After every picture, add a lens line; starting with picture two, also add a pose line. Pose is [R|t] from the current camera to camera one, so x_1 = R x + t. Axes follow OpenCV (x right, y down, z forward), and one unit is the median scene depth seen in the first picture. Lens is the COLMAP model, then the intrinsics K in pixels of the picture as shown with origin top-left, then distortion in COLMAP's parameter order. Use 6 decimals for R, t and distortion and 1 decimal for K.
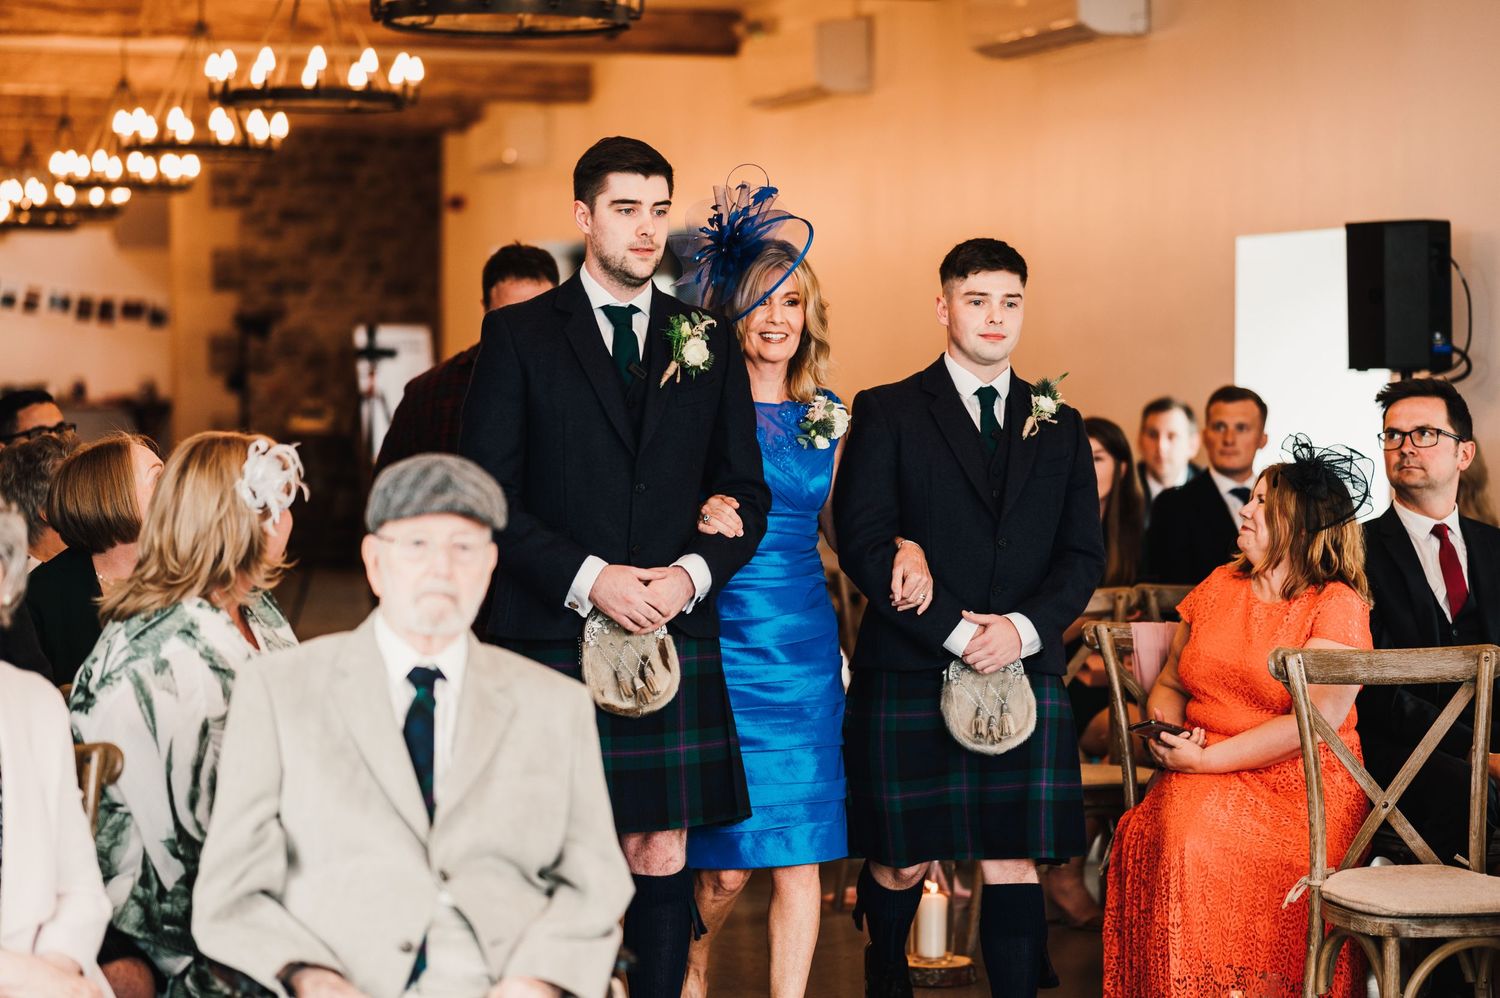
lens RADIAL K [[3440.6, 0, 760.9], [0, 3440.6, 497.4], [0, 0, 1]] dist [-0.008585, 0.000000]
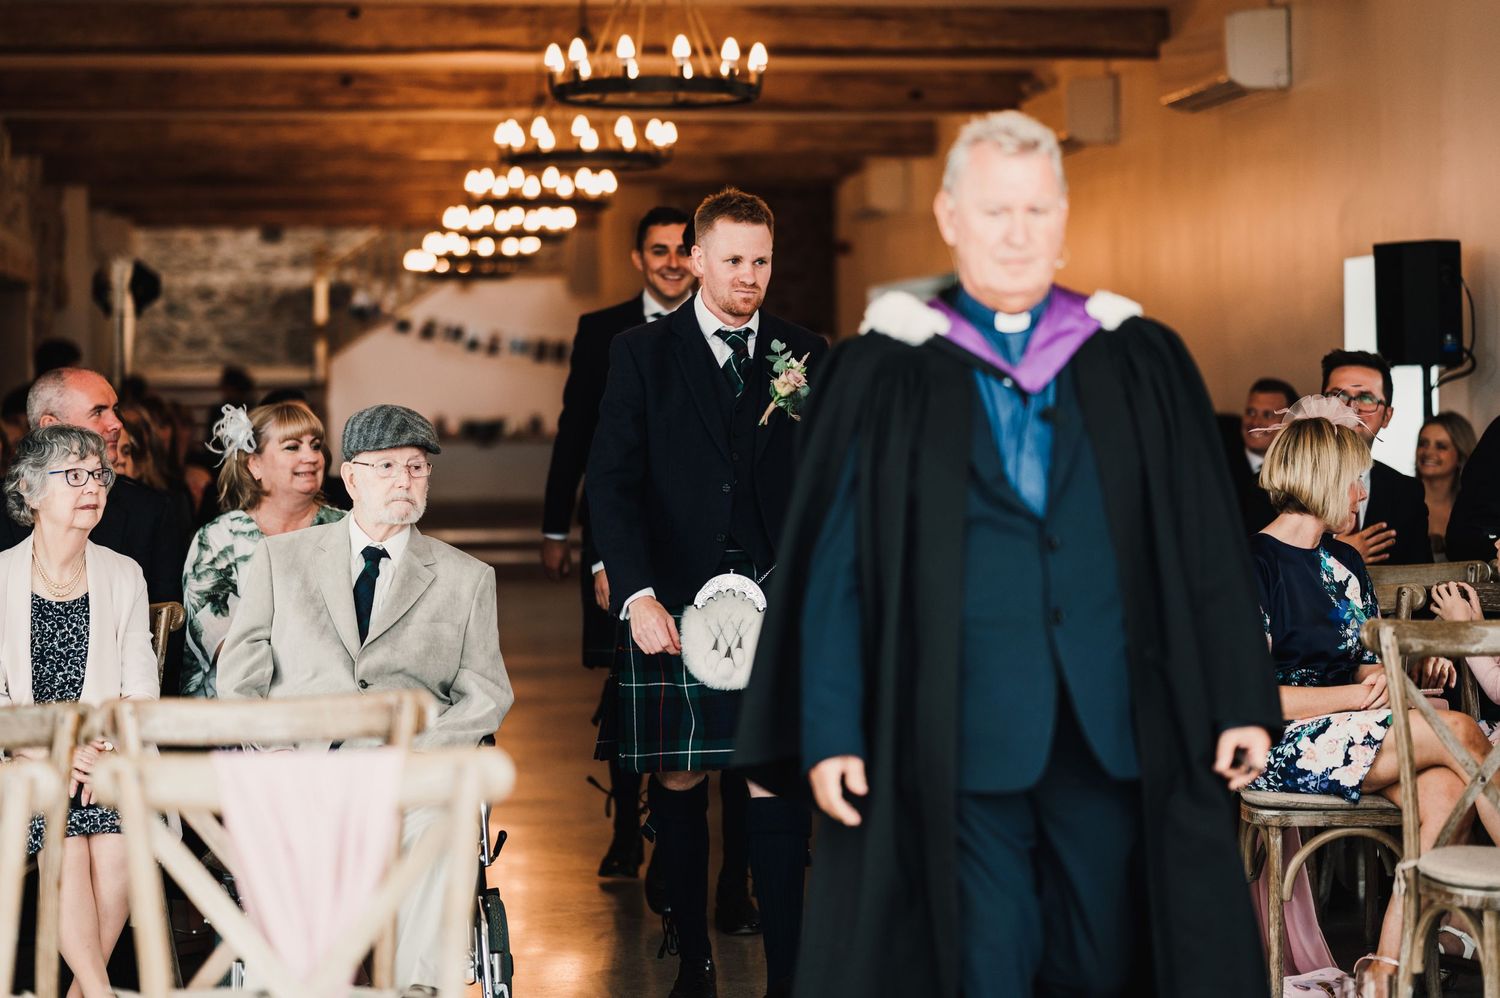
lens RADIAL K [[3440.6, 0, 750.7], [0, 3440.6, 493.1], [0, 0, 1]] dist [-0.008585, 0.000000]
pose [[0.986289, -0.006510, -0.164896, 0.122901], [0.003935, 0.999865, -0.015939, 0.020156], [0.164978, 0.015072, 0.986182, -0.174547]]
